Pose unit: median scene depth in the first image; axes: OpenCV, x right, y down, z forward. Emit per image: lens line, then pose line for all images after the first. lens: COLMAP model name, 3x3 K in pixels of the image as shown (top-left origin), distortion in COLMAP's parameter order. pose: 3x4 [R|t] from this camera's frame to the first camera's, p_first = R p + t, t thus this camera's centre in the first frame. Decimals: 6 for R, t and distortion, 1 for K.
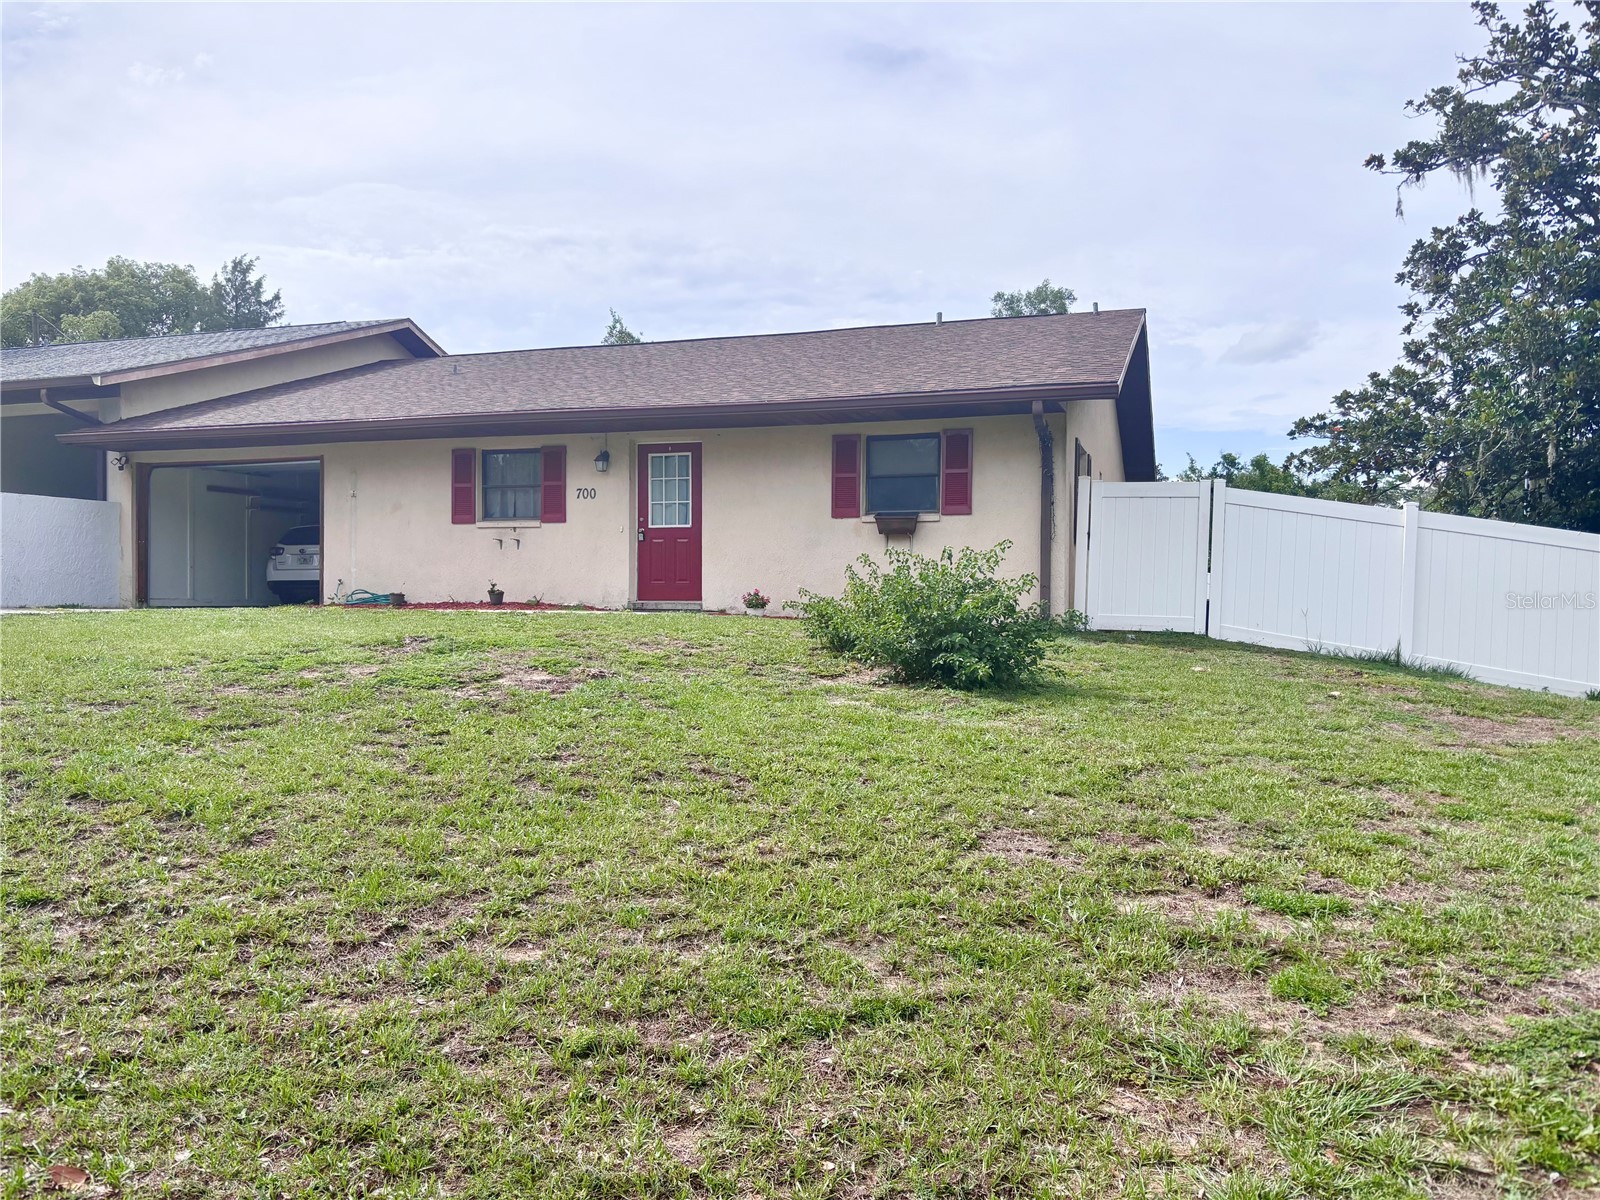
lens RADIAL K [[1199.7, 0, 787.3], [0, 1199.7, 609.4], [0, 0, 1]] dist [0.090671, -0.143548]
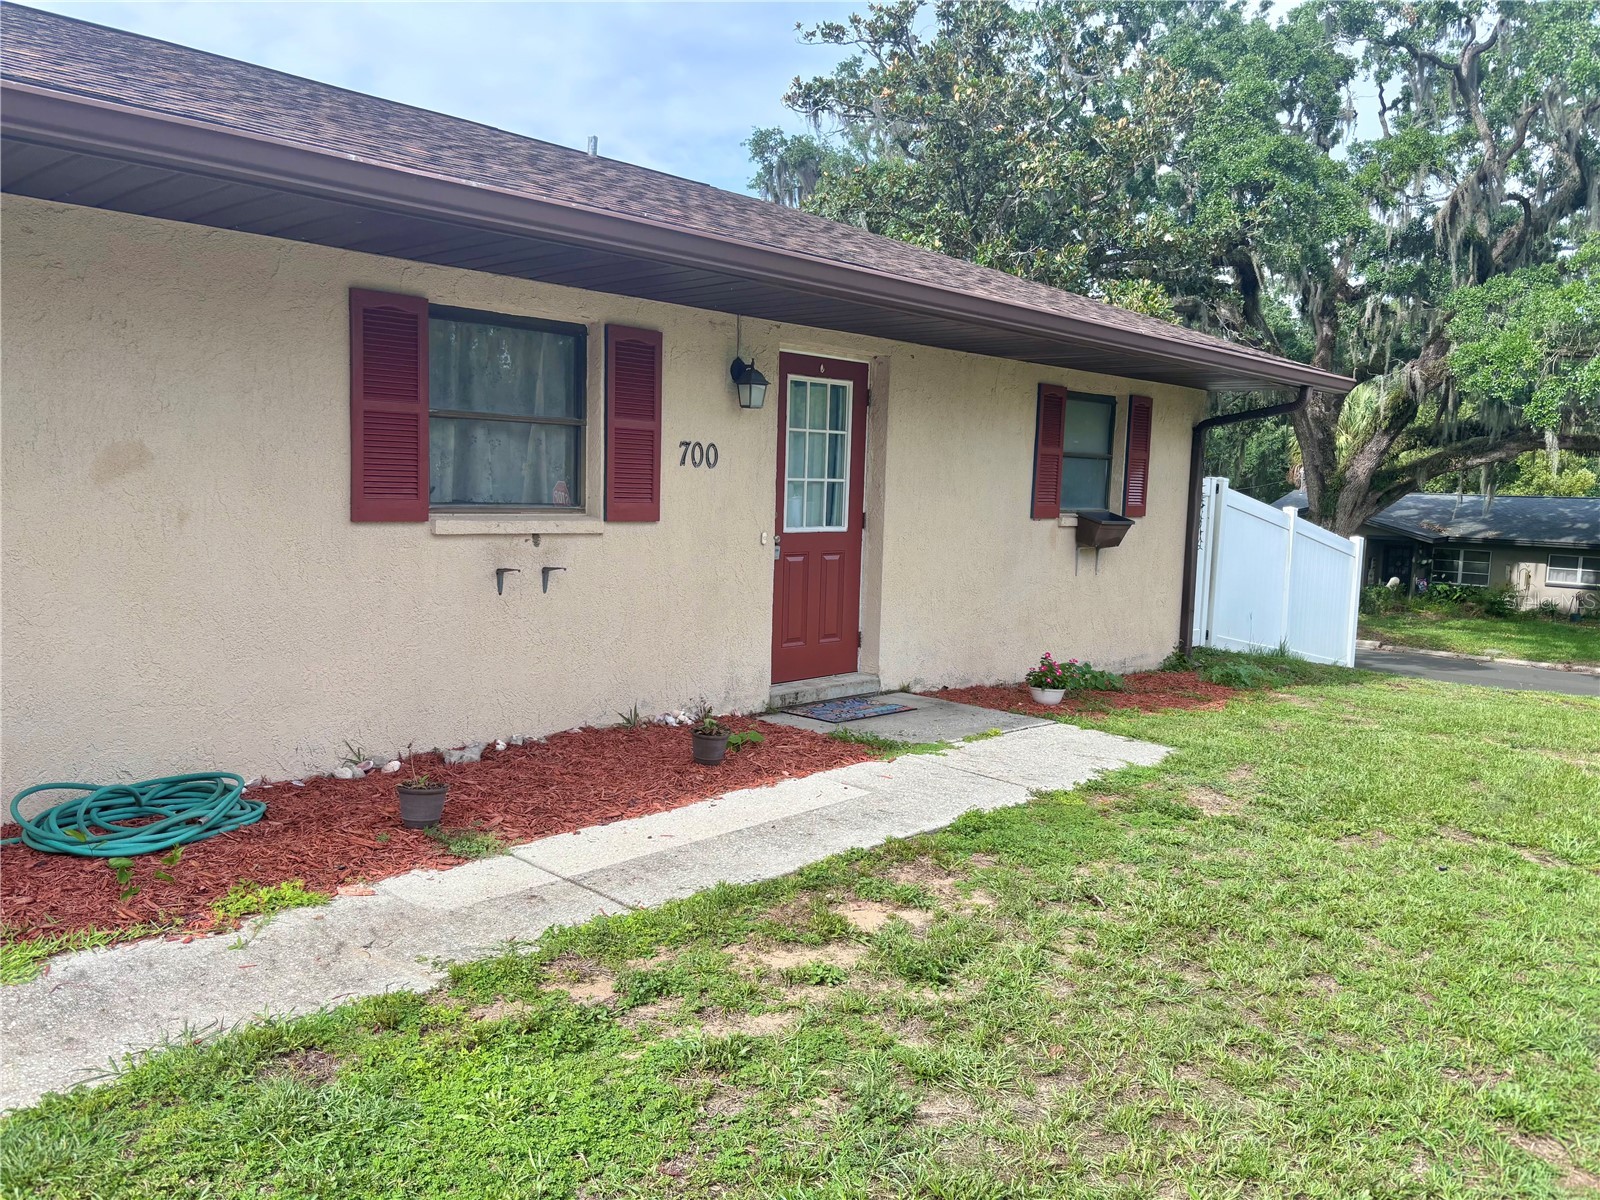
lens RADIAL K [[1199.7, 0, 787.3], [0, 1199.7, 609.4], [0, 0, 1]] dist [0.090671, -0.143548]
pose [[0.438601, -0.088793, 0.894285, -0.538568], [-0.017668, 0.994063, 0.107366, -0.088096], [-0.898508, -0.062891, 0.434428, 0.785342]]
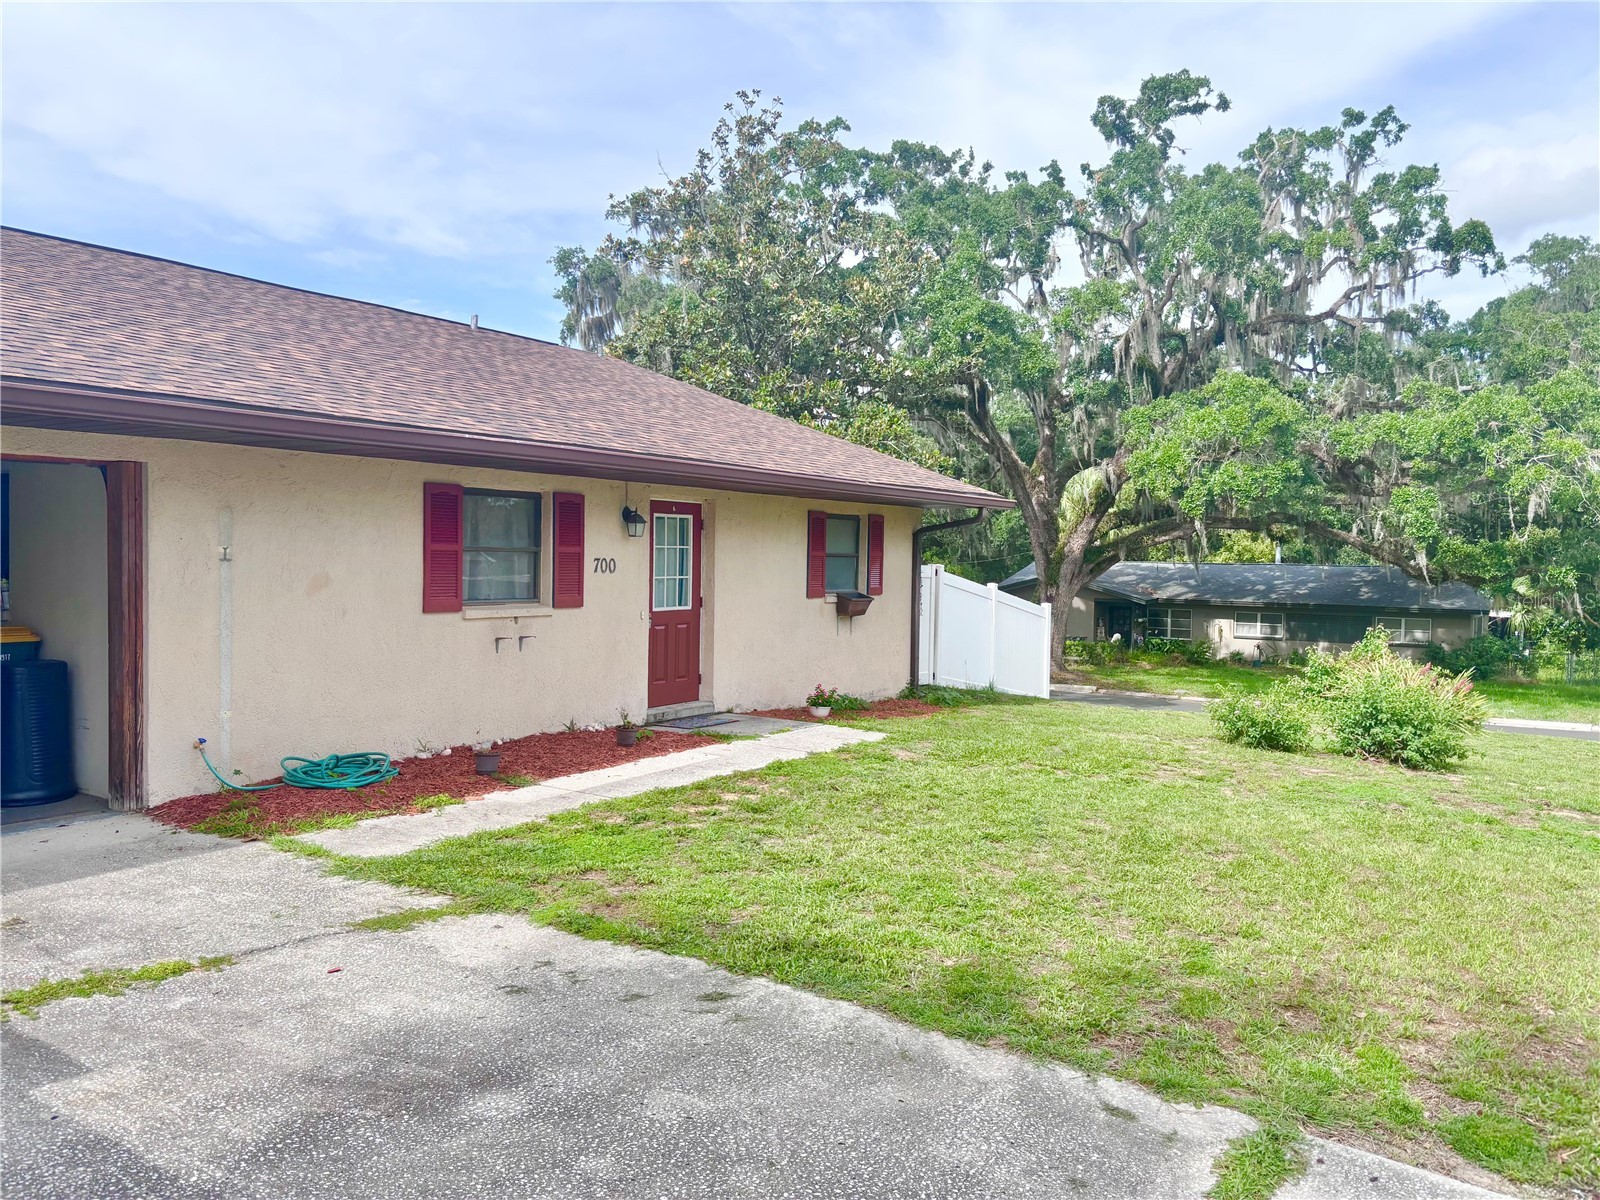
lens RADIAL K [[1184.4, 0, 800.0], [0, 1184.4, 600.0], [0, 0, 1]] dist [0.000946, -0.000232]
pose [[0.265265, -0.036837, 0.963472, -0.798723], [-0.005414, 0.999197, 0.039694, -0.104265], [-0.964160, -0.015745, 0.264853, 0.710479]]
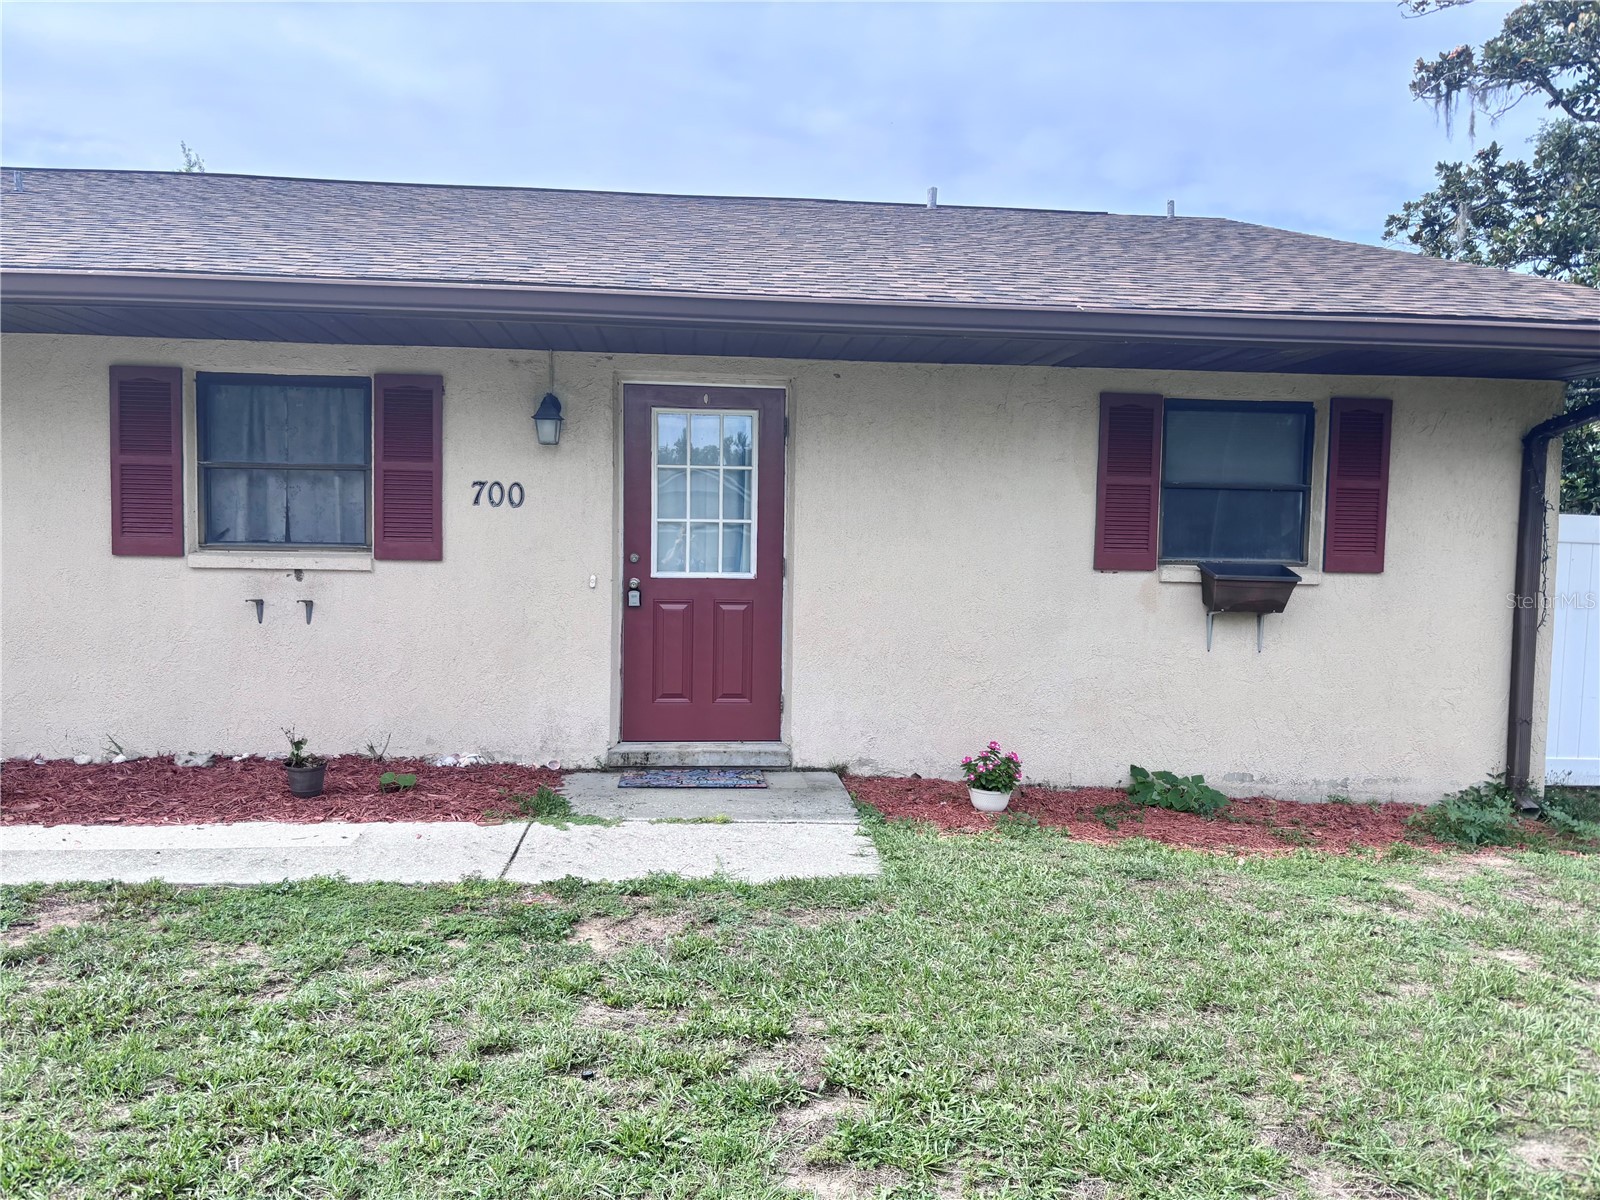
lens RADIAL K [[1209.3, 0, 800.0], [0, 1209.3, 600.0], [0, 0, 1]] dist [0.014628, 0.001011]
pose [[0.919416, -0.009953, 0.393159, -0.236955], [-0.008192, 0.998978, 0.044447, -0.079041], [-0.393200, -0.044086, 0.918395, 0.570355]]
